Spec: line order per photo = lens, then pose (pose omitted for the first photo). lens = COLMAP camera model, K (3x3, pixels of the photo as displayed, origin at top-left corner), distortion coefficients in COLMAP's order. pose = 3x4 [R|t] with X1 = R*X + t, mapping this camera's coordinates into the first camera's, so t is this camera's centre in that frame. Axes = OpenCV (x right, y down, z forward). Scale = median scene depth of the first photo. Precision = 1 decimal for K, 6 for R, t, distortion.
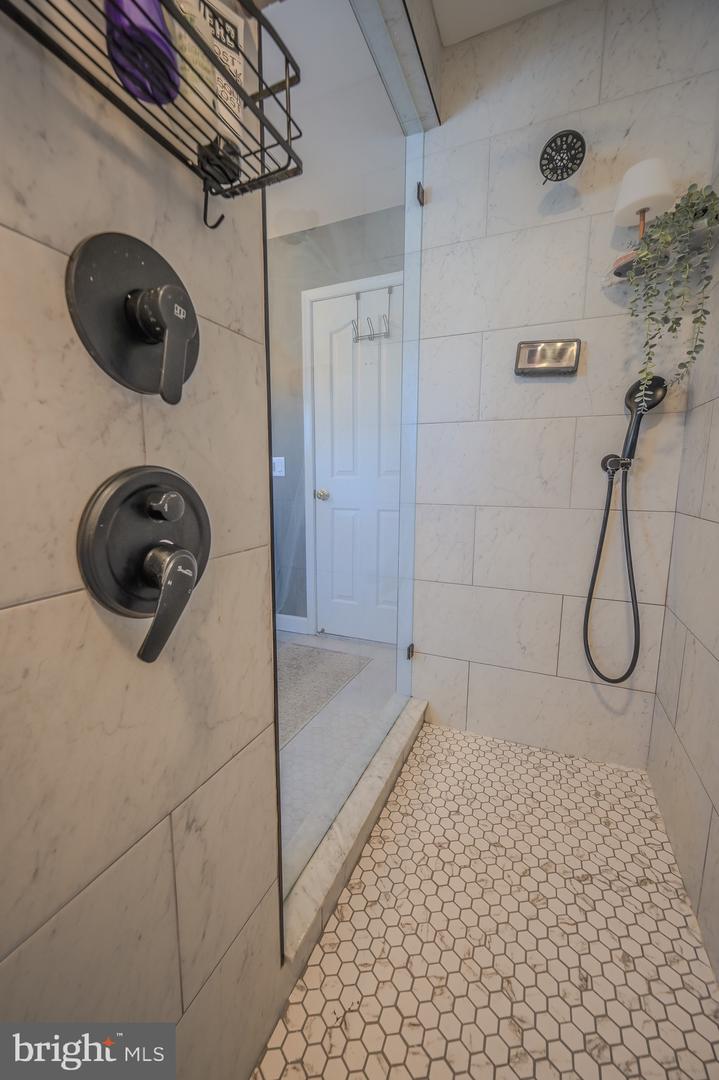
lens RADIAL K [[428.1, 0, 359.7], [0, 428.1, 539.0], [0, 0, 1]] dist [-0.001965, 0.000450]
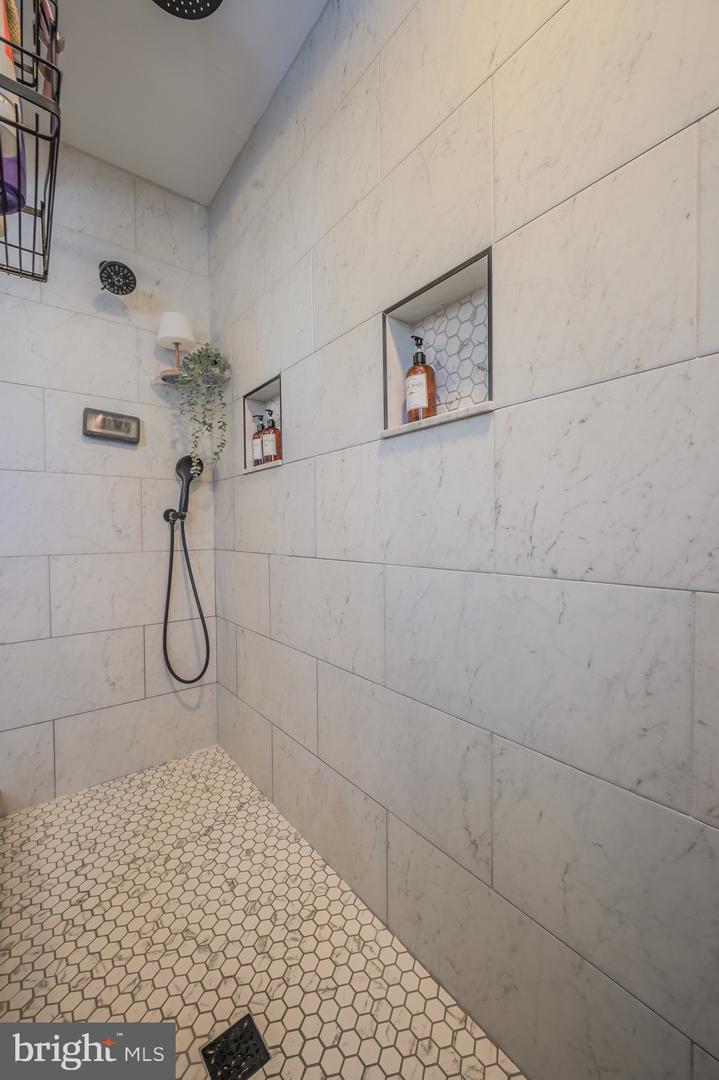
lens RADIAL K [[428.1, 0, 359.7], [0, 428.1, 539.0], [0, 0, 1]] dist [-0.001965, 0.000450]
pose [[0.467162, -0.030187, 0.883657, -0.317514], [0.139716, 0.989381, -0.040065, 0.028974], [-0.873063, 0.142177, 0.466418, -0.111420]]
